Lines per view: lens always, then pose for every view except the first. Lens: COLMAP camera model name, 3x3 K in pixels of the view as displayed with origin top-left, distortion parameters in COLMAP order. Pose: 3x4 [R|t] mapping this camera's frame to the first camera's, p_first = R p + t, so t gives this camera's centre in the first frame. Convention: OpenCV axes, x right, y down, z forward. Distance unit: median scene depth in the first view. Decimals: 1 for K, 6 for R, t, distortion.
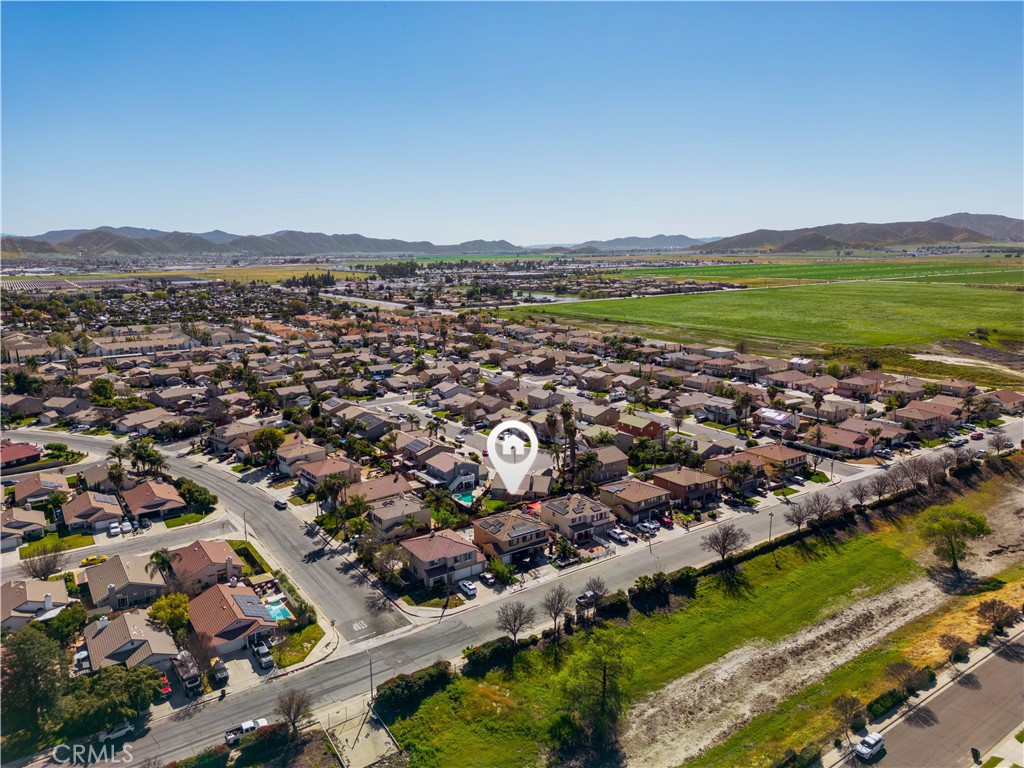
lens RADIAL K [[723.2, 0, 512.0], [0, 723.2, 384.0], [0, 0, 1]] dist [0.008410, 0.001416]
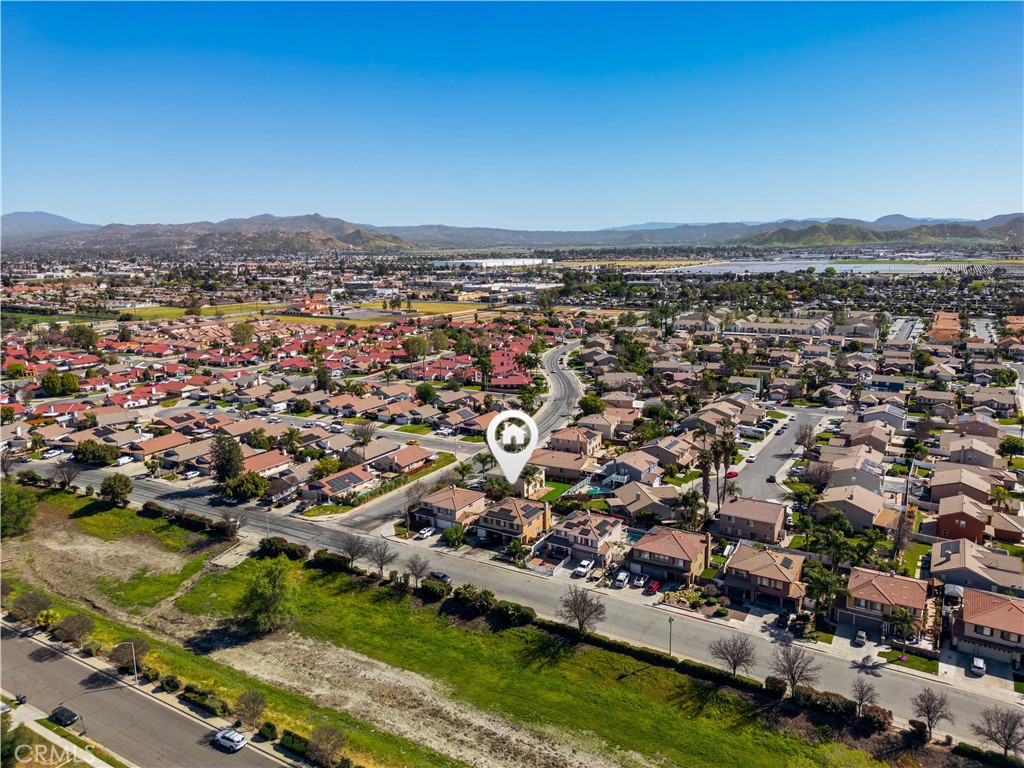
lens RADIAL K [[723.2, 0, 512.0], [0, 723.2, 384.0], [0, 0, 1]] dist [0.008410, 0.001416]
pose [[0.424331, 0.190765, -0.885184, 0.934482], [-0.172793, 0.976652, 0.127645, -0.123231], [0.888868, 0.098790, 0.447387, 0.533297]]
